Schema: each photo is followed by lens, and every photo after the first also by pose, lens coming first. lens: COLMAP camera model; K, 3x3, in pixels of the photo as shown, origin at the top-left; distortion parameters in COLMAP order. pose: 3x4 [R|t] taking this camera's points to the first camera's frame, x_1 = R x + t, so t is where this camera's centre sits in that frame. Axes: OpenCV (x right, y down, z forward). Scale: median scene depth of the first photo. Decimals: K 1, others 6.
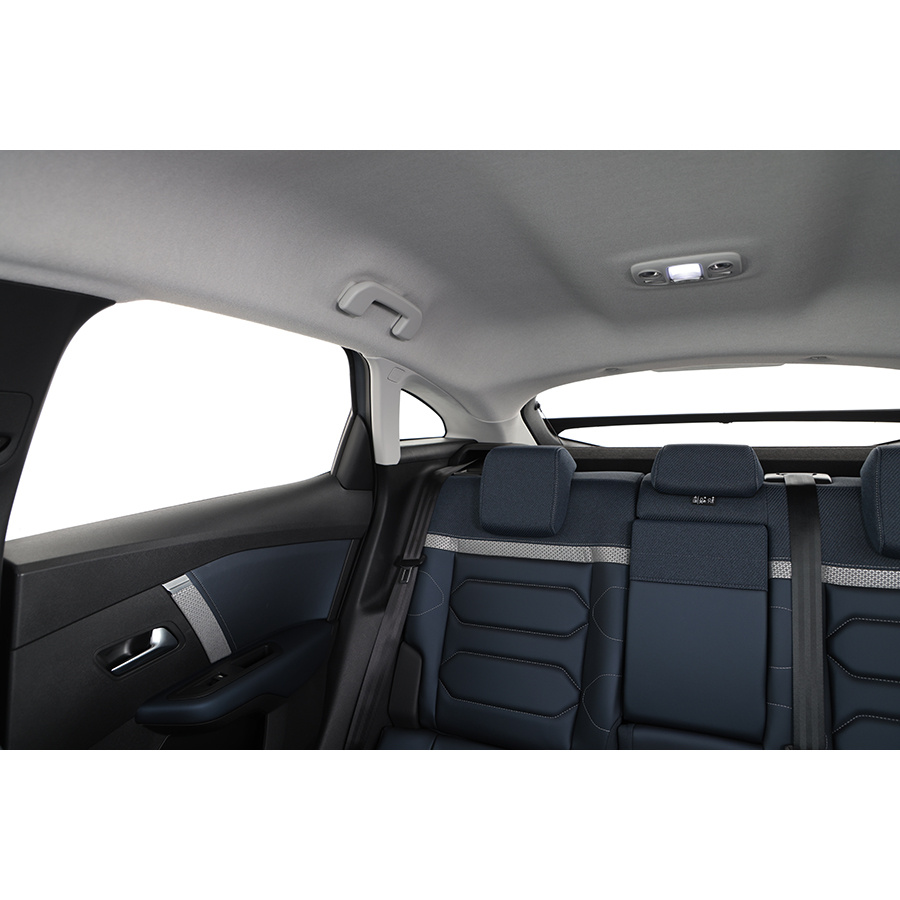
lens RADIAL K [[614.0, 0, 450.0], [0, 614.0, 450.0], [0, 0, 1]] dist [-0.078787, 0.037637]
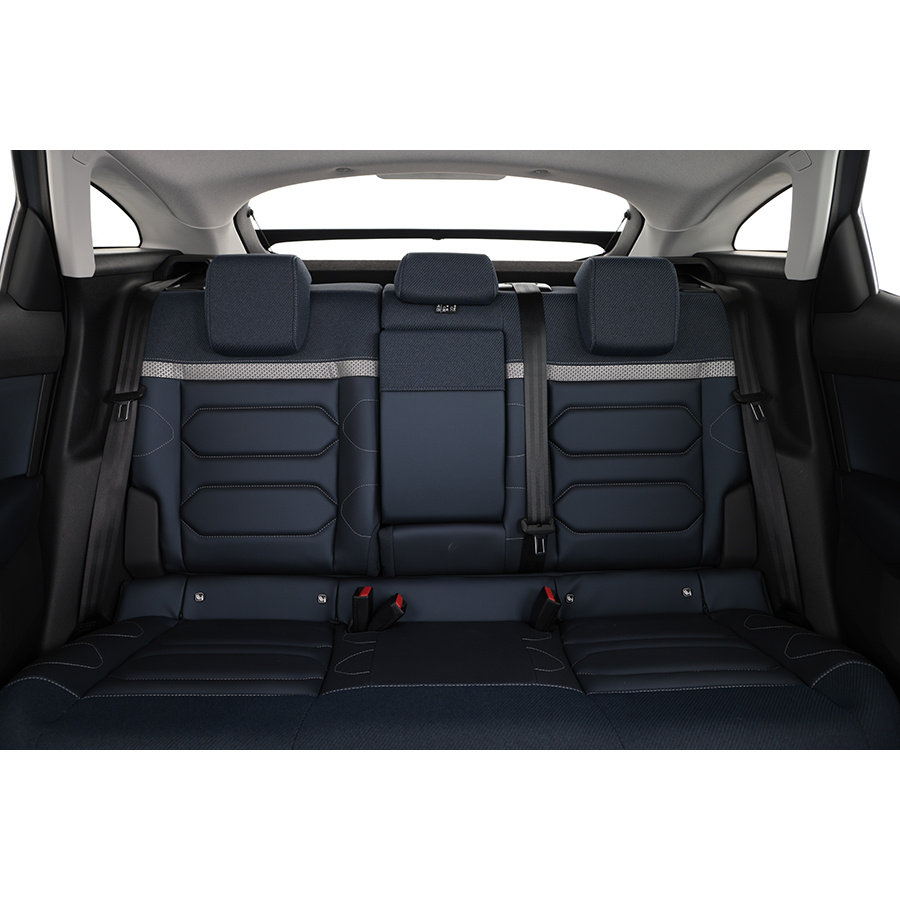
lens RADIAL K [[614.0, 0, 450.0], [0, 614.0, 450.0], [0, 0, 1]] dist [-0.078787, 0.037637]
pose [[0.868009, -0.128621, 0.479601, -0.094047], [-0.005143, 0.963488, 0.267701, 0.033245], [-0.496522, -0.234834, 0.835655, 0.071148]]
